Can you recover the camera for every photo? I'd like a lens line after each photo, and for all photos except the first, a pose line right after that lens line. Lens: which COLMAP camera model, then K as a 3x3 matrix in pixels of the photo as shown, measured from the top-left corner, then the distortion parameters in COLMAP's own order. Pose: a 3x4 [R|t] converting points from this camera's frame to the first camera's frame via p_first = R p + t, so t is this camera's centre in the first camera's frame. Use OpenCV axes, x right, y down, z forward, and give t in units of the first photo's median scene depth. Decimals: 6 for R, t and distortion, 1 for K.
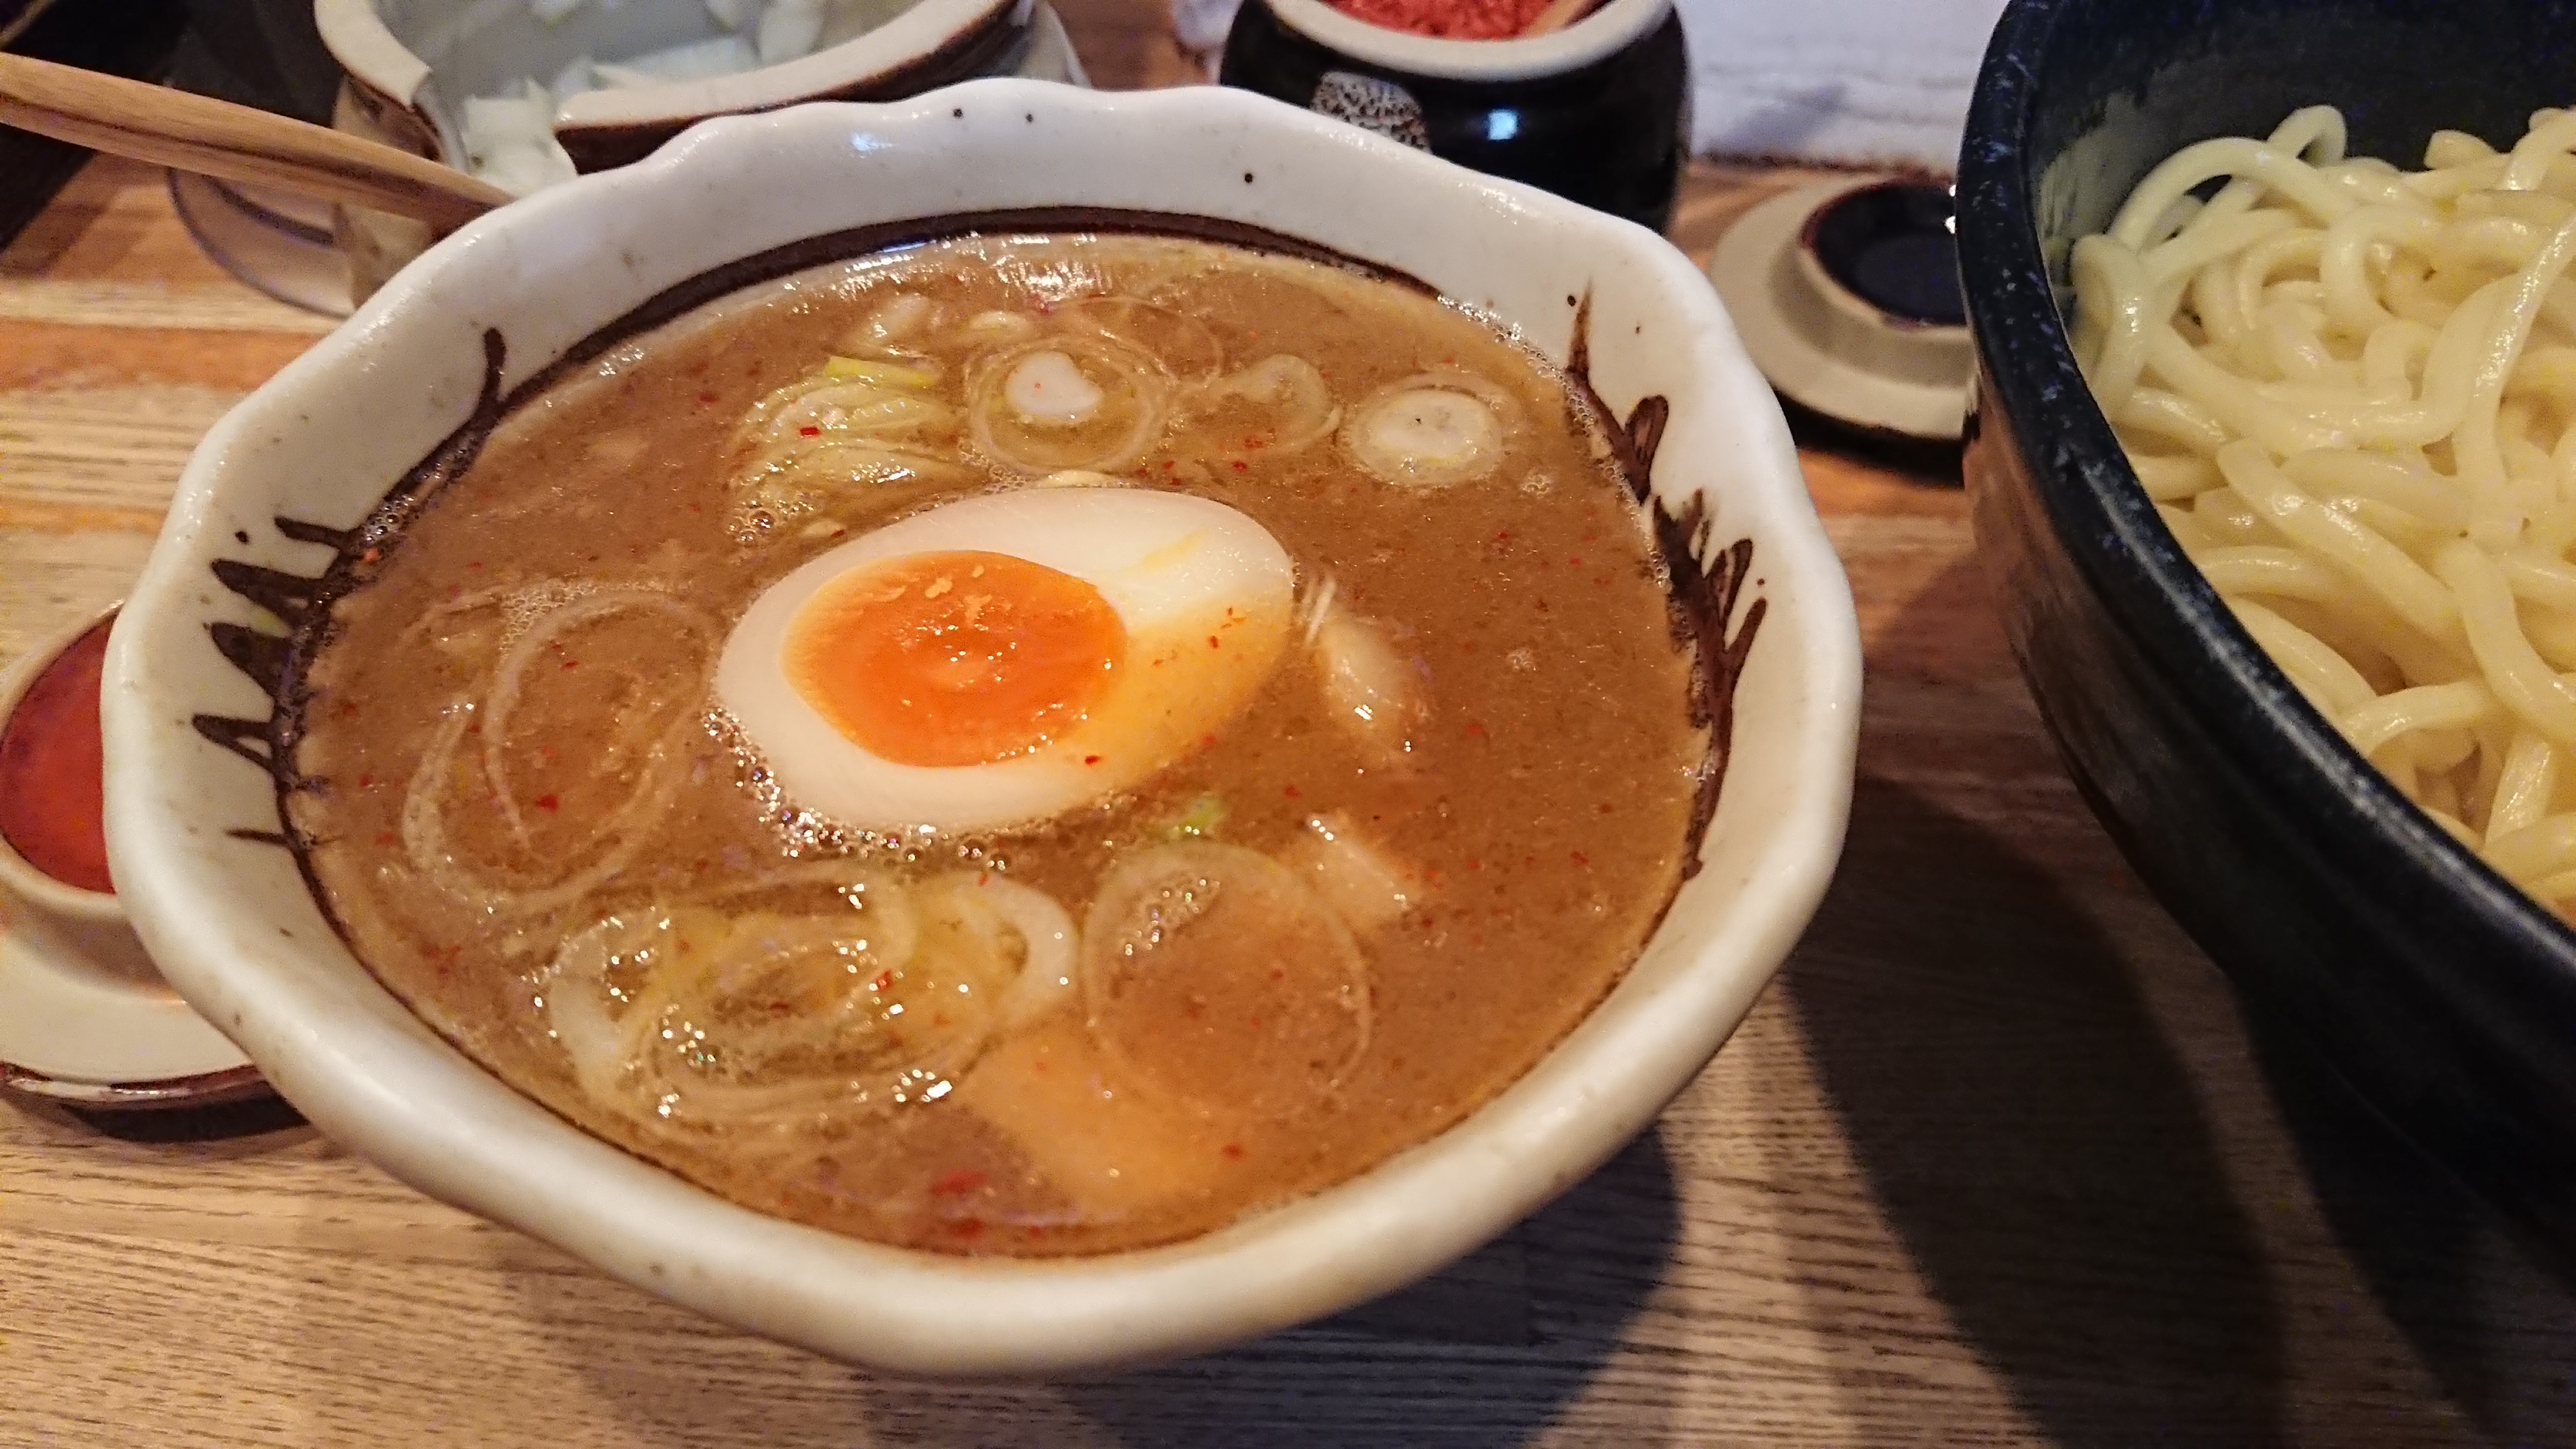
lens RADIAL K [[1805.8, 0, 1283.2], [0, 1805.8, 711.3], [0, 0, 1]] dist [0.126013, -0.170272]
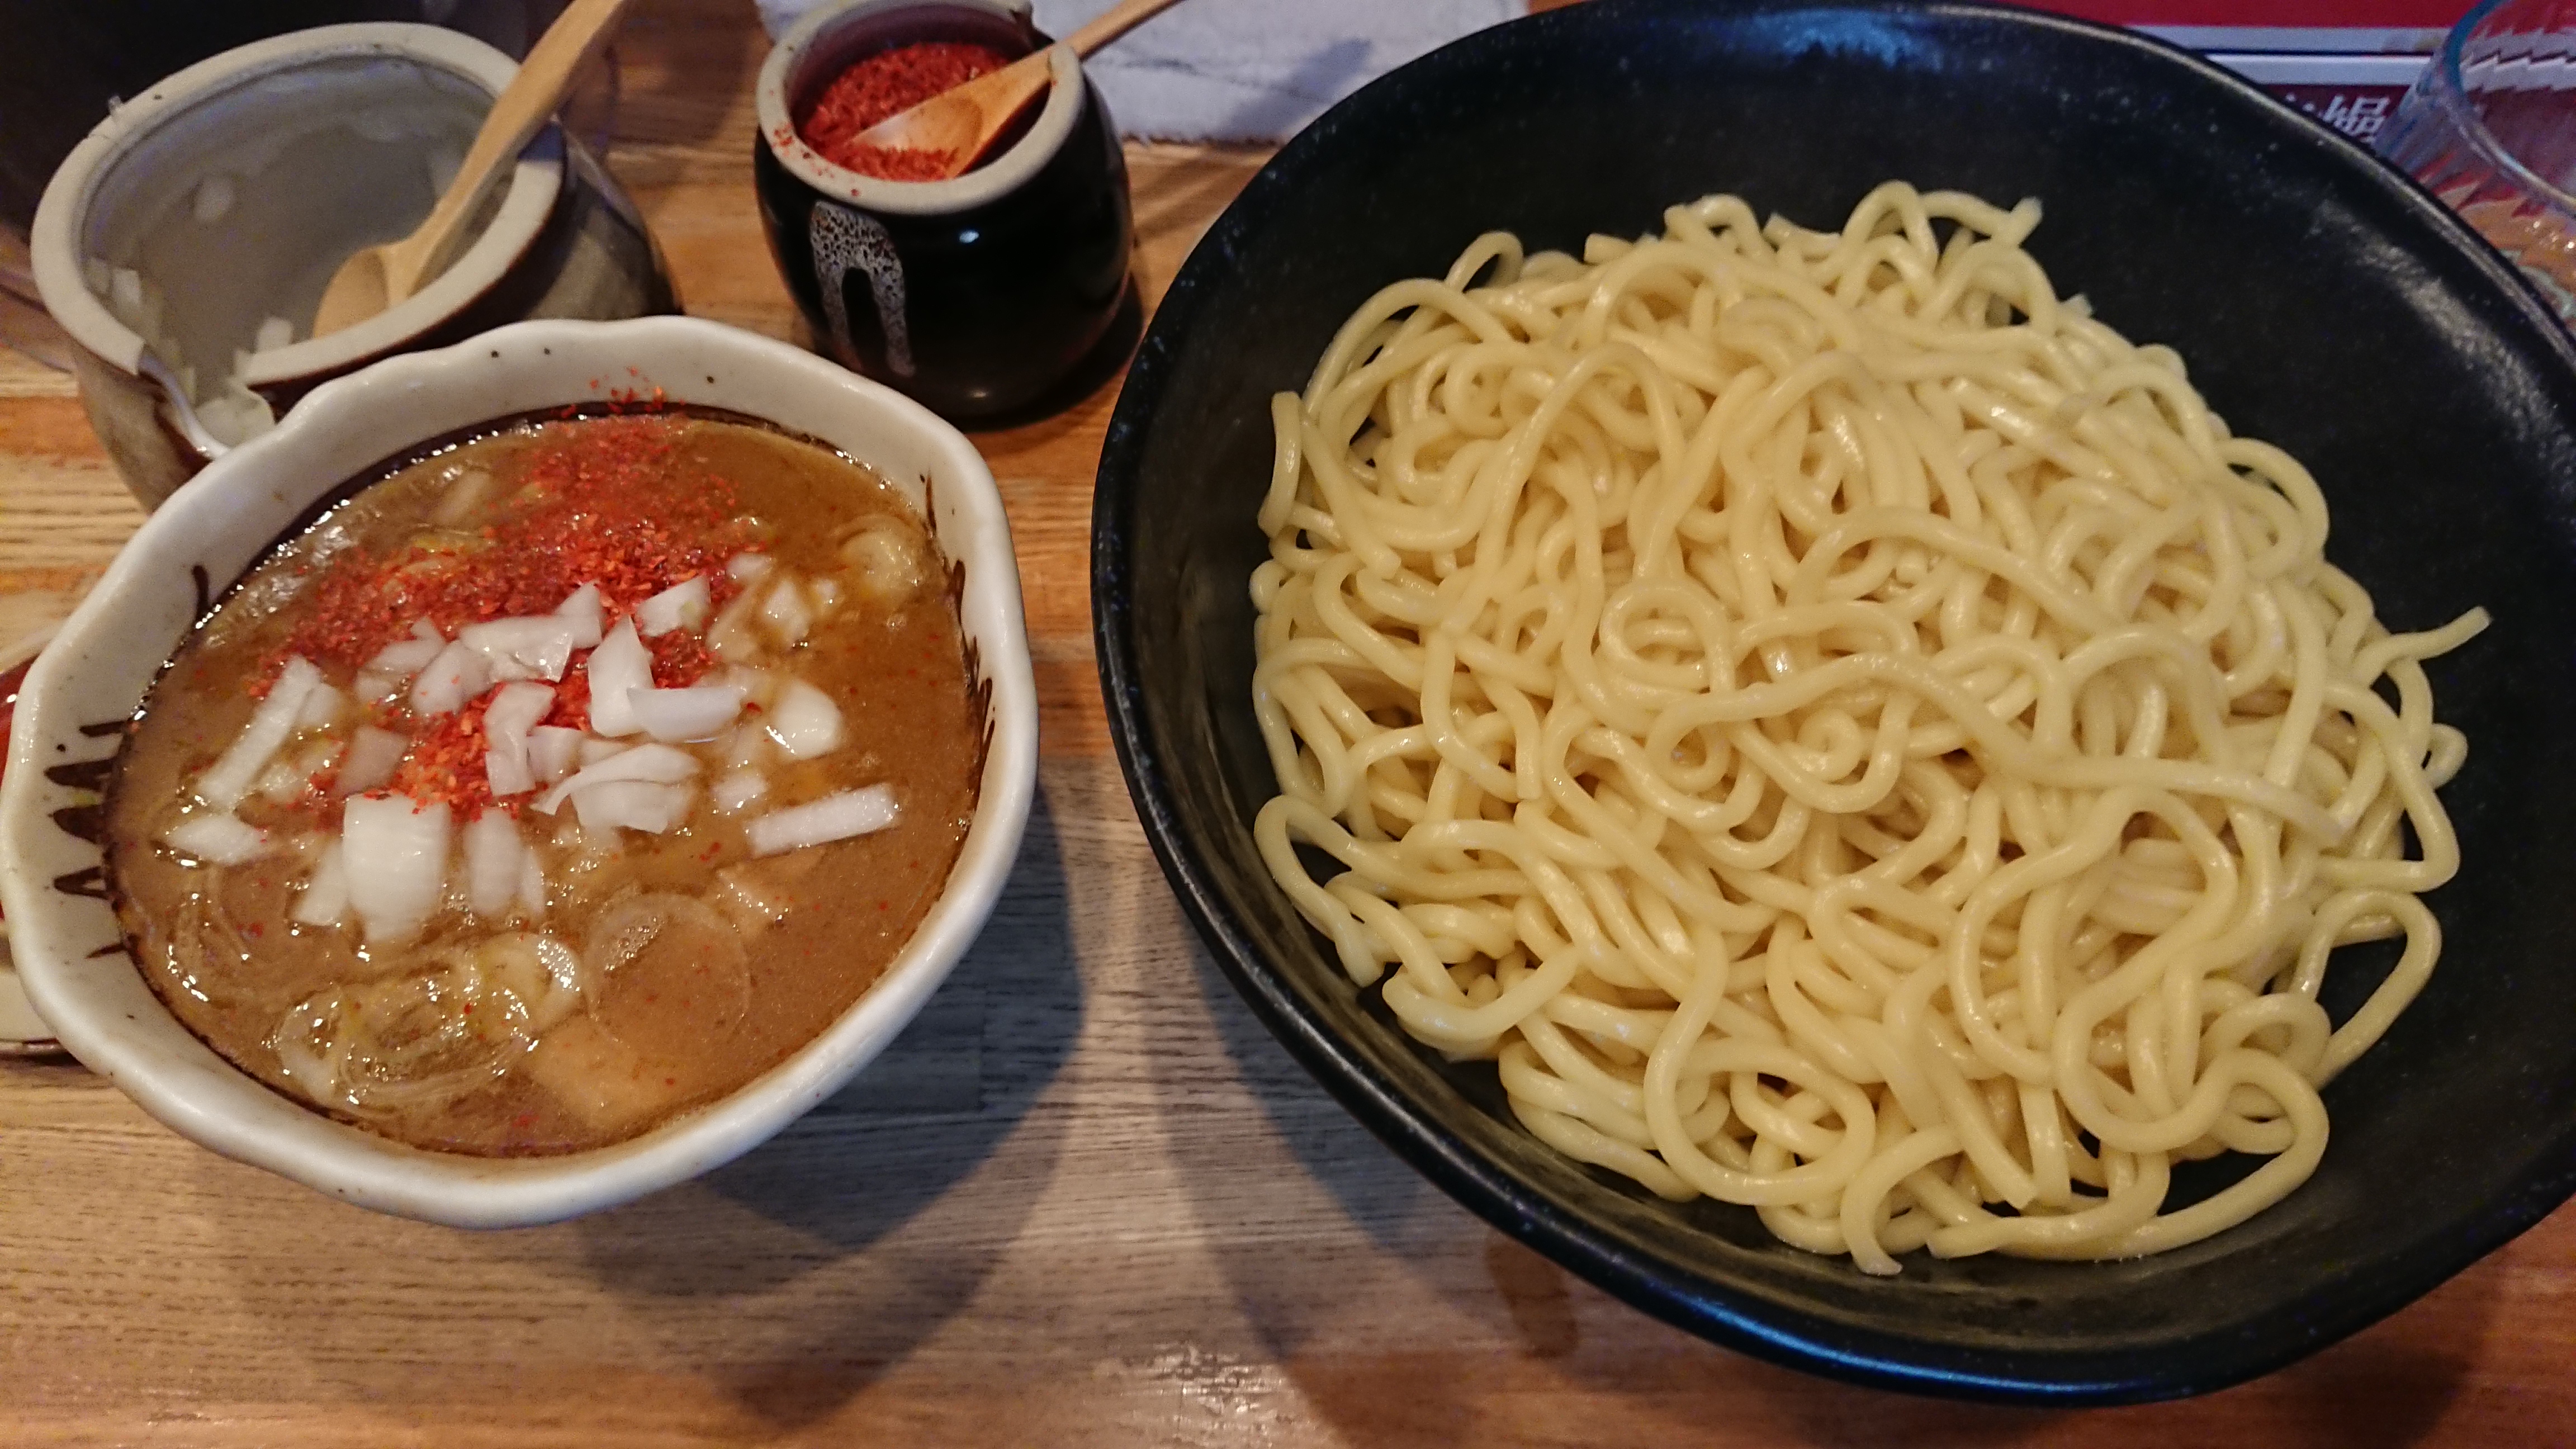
lens RADIAL K [[1805.8, 0, 1283.2], [0, 1805.8, 711.3], [0, 0, 1]] dist [0.126013, -0.170272]
pose [[0.995921, -0.079449, 0.042772, 0.361795], [0.068796, 0.975324, 0.209785, -0.321854], [-0.058384, -0.205987, 0.976812, -0.528361]]
